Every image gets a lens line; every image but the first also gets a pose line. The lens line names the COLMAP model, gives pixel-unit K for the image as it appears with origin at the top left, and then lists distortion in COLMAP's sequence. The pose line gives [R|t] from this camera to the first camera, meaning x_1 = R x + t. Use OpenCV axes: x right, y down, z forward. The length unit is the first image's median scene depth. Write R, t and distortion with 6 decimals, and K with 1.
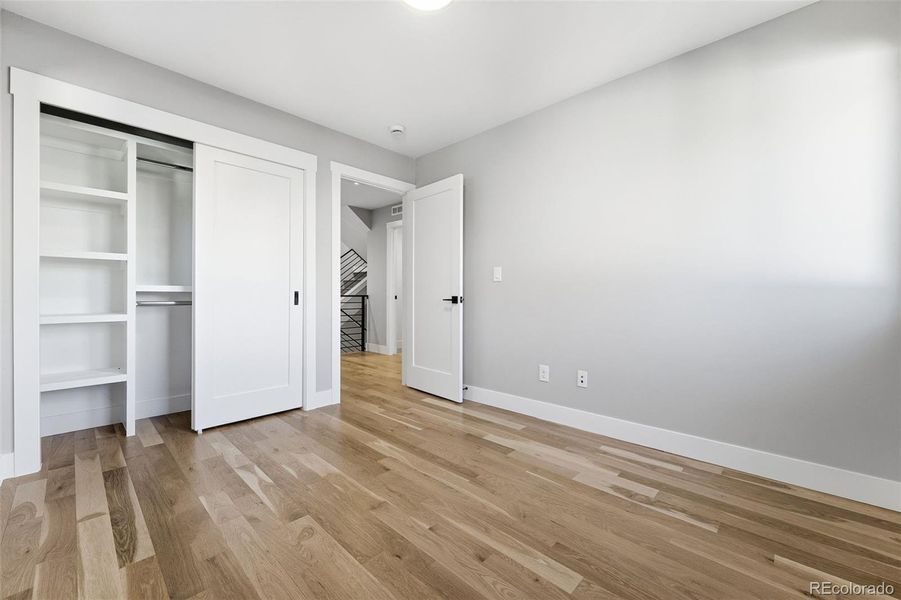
lens RADIAL K [[369.2, 0, 450.5], [0, 369.2, 300.0], [0, 0, 1]] dist [-0.000530, 0.000060]
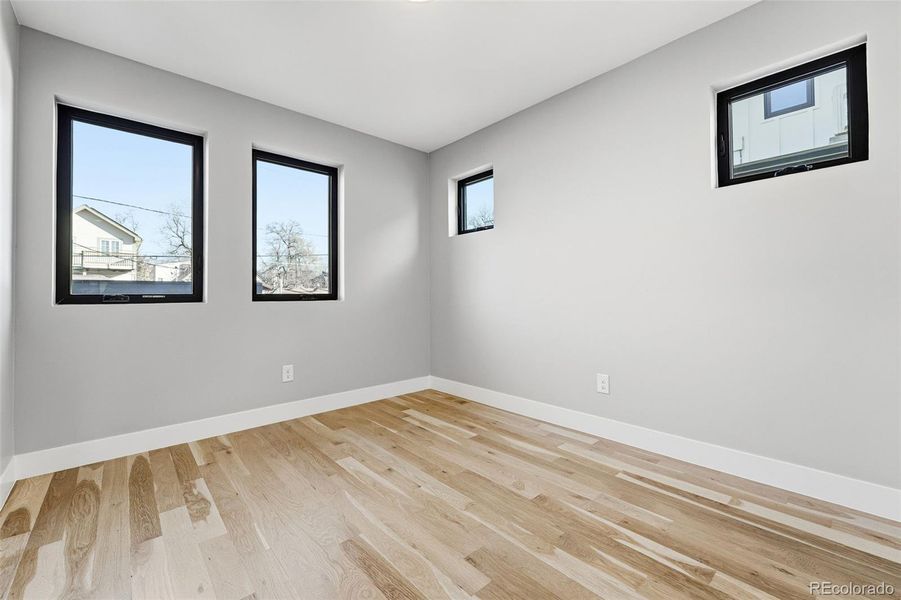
lens RADIAL K [[375.3, 0, 448.2], [0, 375.3, 321.5], [0, 0, 1]] dist [-0.002378, 0.000223]
pose [[-0.996274, -0.001123, 0.086235, -0.232887], [0.006015, 0.996576, 0.082466, -0.020943], [-0.086032, 0.082677, -0.992856, 1.988622]]
